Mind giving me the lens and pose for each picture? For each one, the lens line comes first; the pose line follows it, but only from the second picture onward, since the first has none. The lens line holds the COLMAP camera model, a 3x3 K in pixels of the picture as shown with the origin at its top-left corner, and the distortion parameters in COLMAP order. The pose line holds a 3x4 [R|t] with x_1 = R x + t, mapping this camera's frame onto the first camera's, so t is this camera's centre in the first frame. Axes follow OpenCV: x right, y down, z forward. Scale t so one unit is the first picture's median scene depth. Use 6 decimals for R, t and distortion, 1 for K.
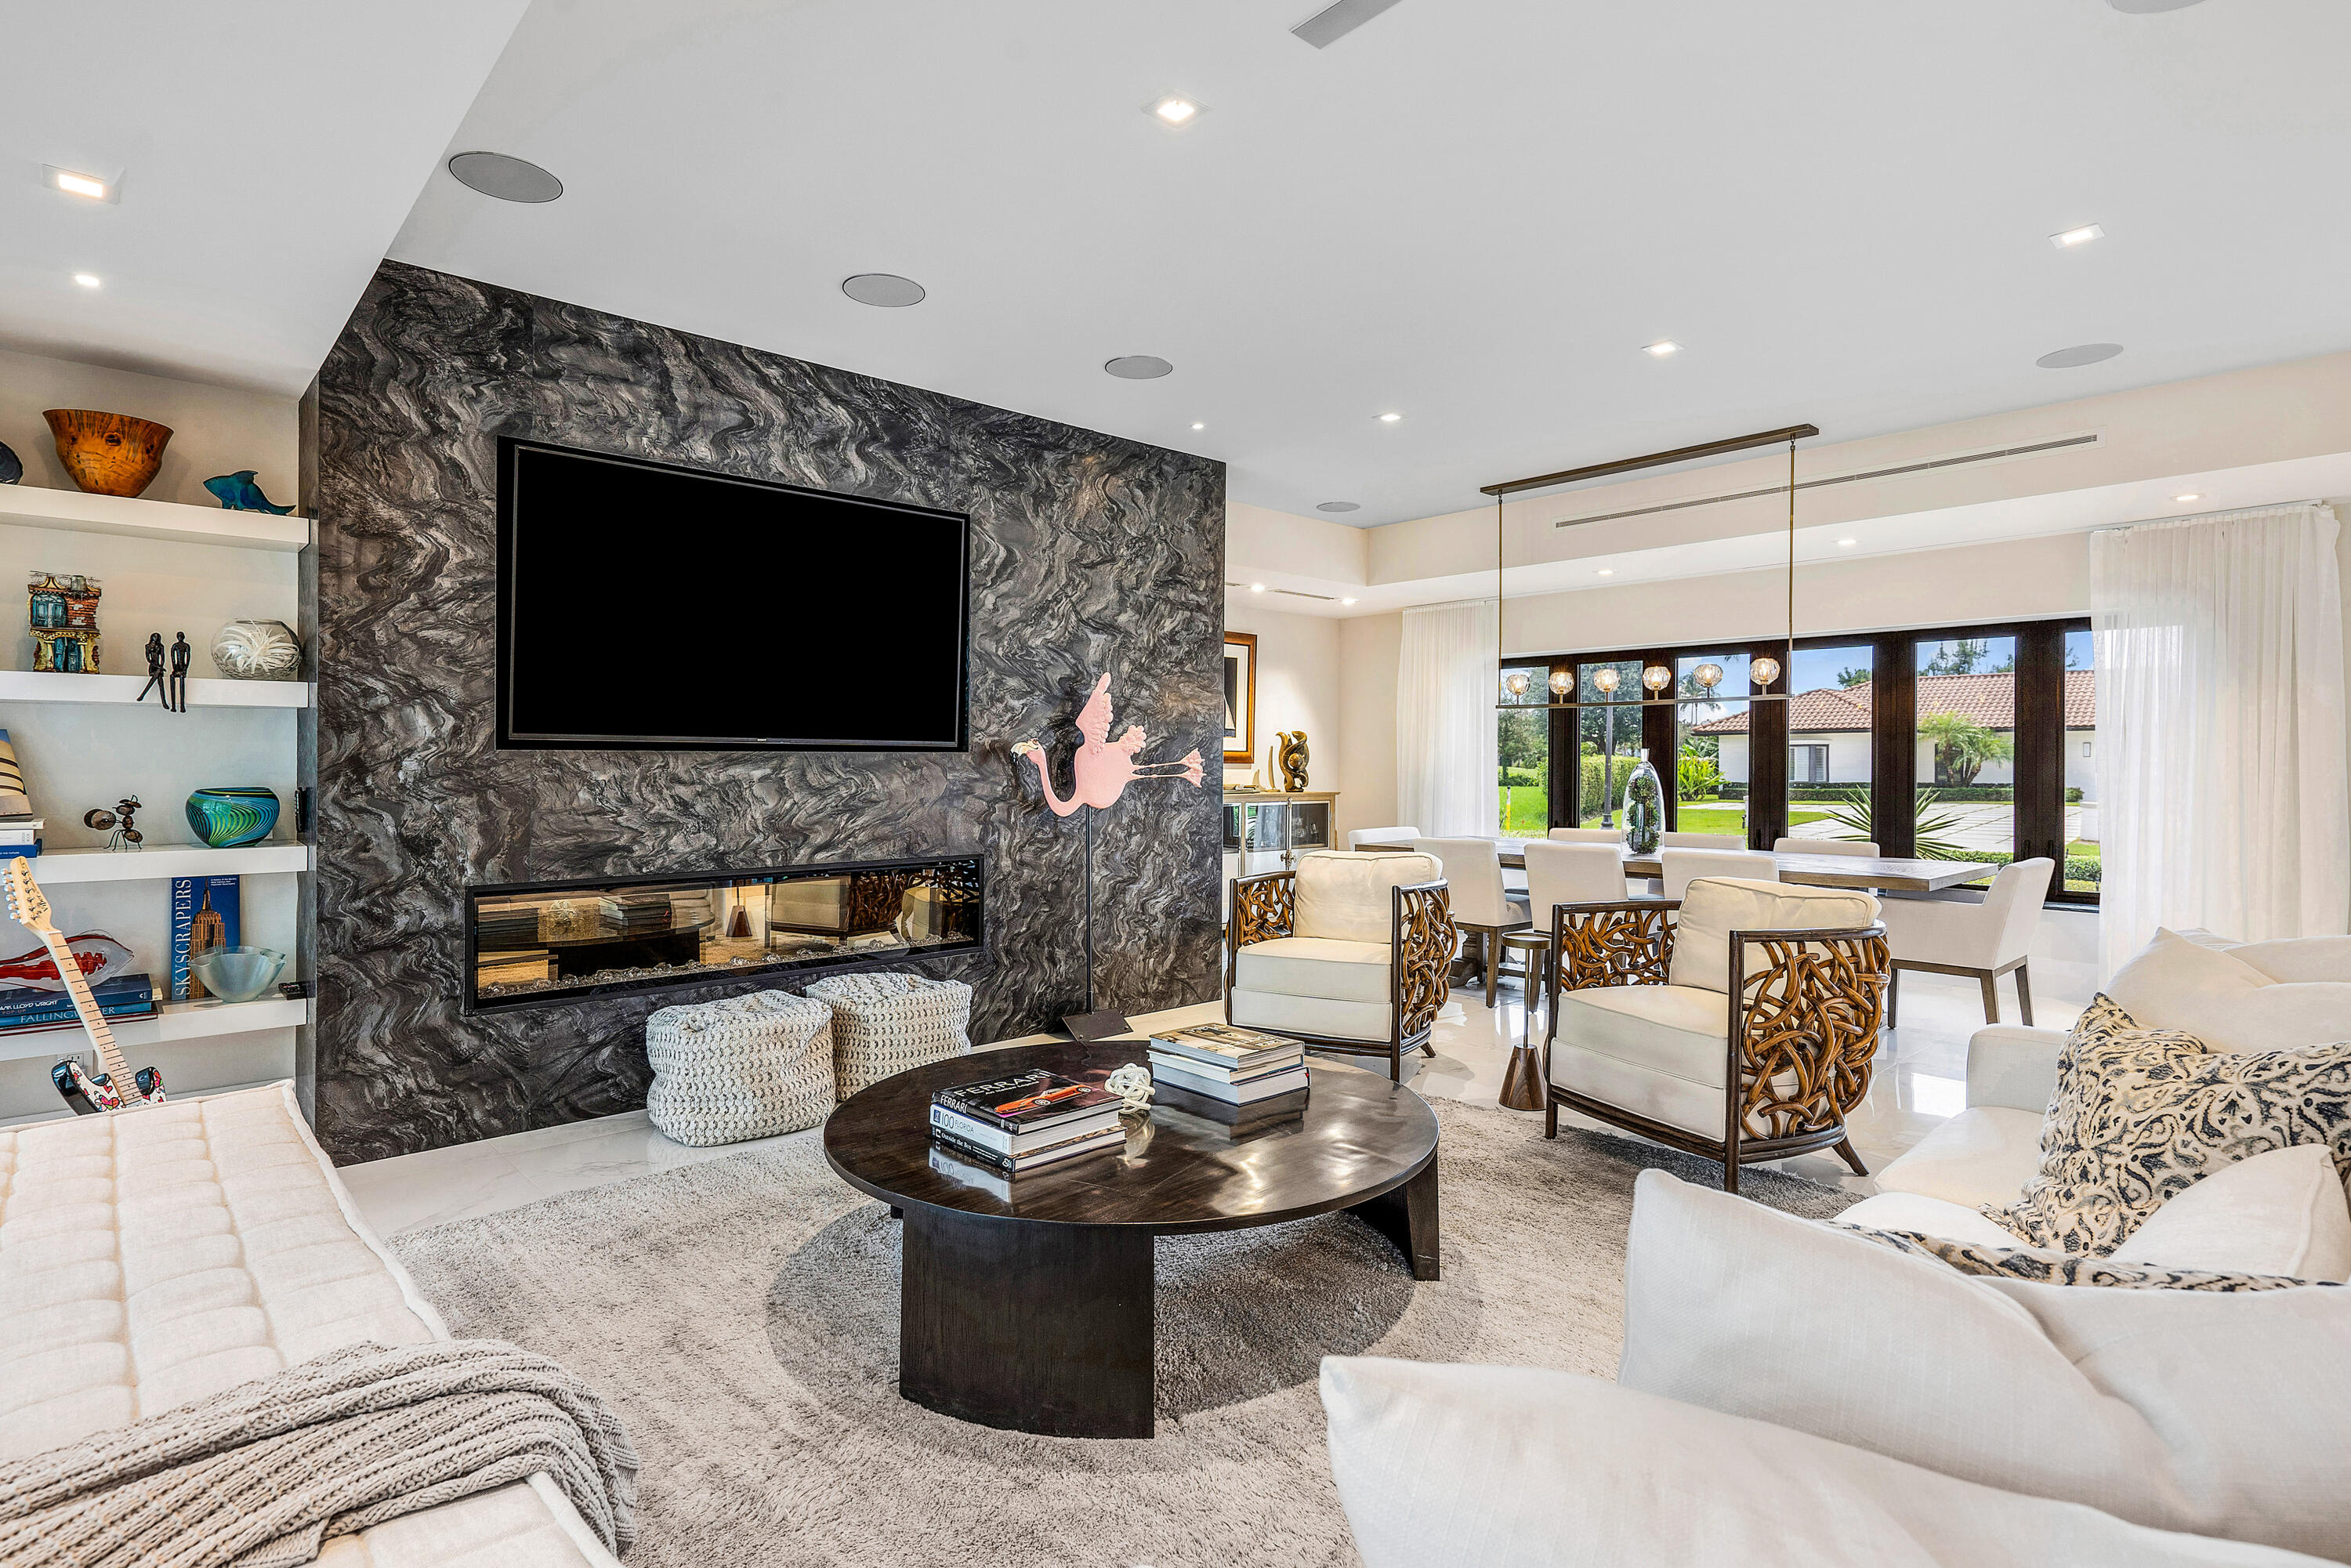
lens RADIAL K [[1174.2, 0, 1176.4], [0, 1174.2, 775.0], [0, 0, 1]] dist [-0.006836, 0.000328]
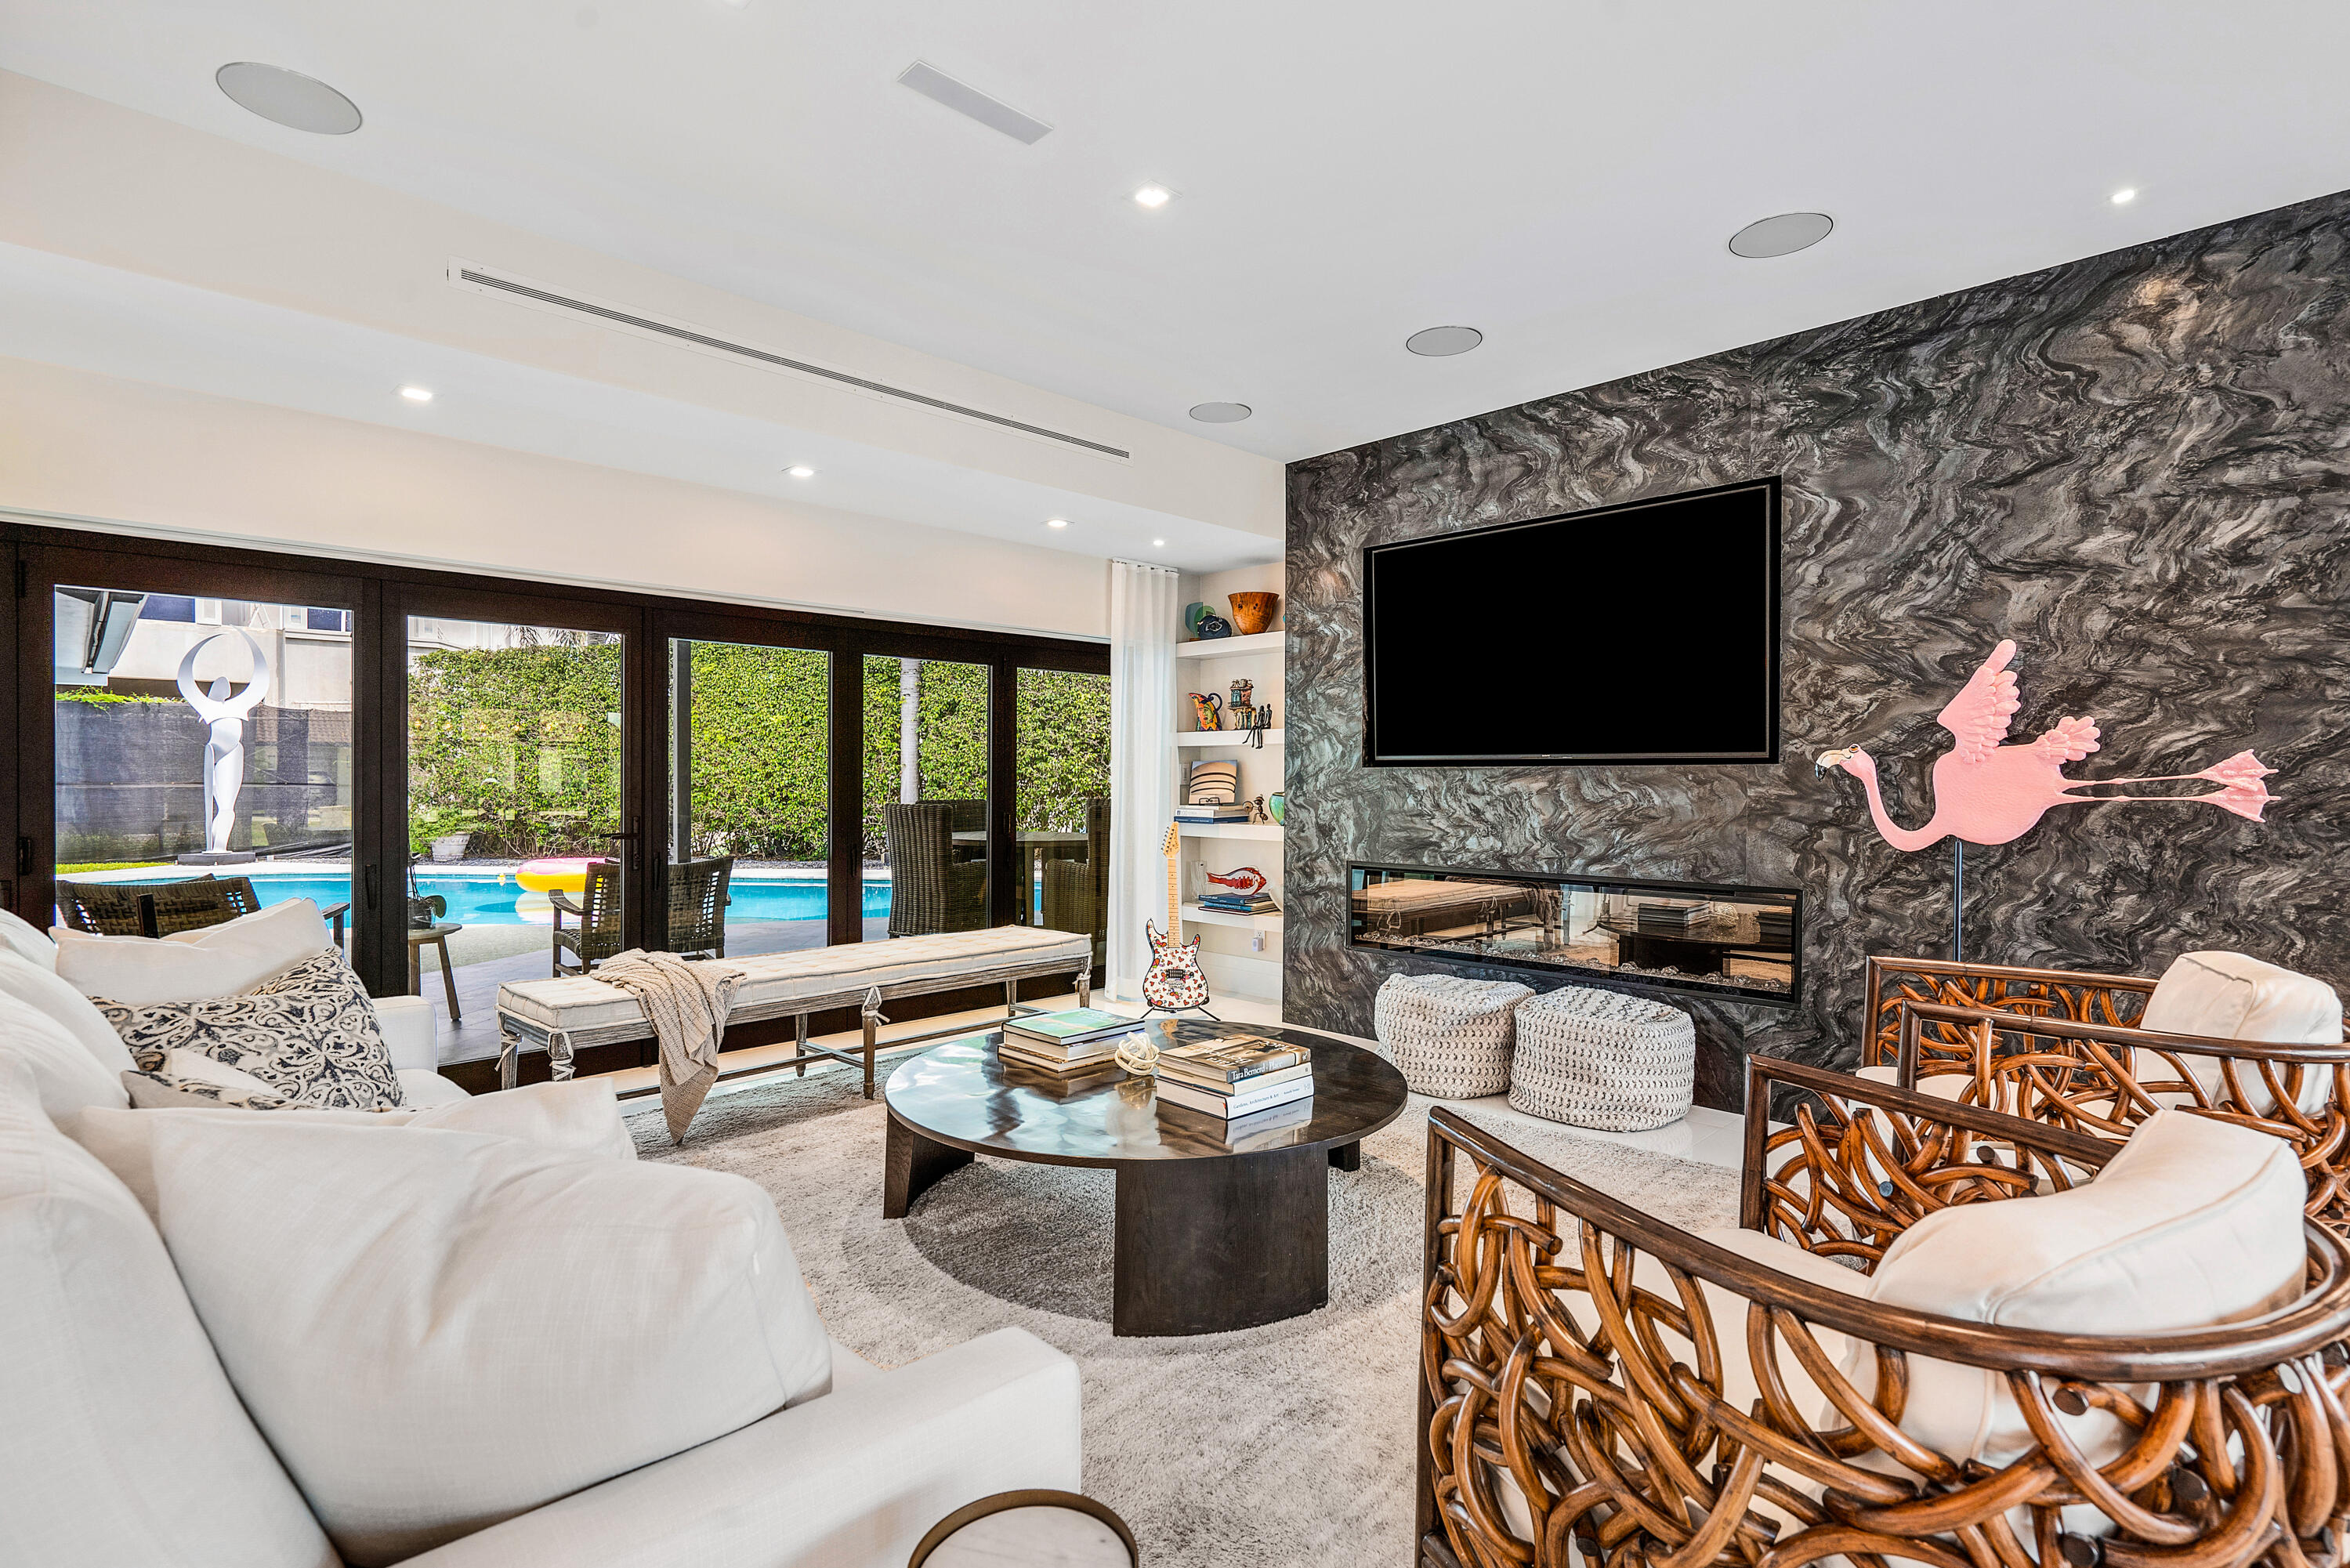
lens RADIAL K [[1142.1, 0, 1176.4], [0, 1142.1, 780.7], [0, 0, 1]] dist [0.006460, 0.000915]
pose [[0.029630, 0.005148, -0.999548, 0.671522], [-0.008763, 0.999950, 0.004890, -0.008444], [0.999523, 0.008614, 0.029674, 0.604158]]
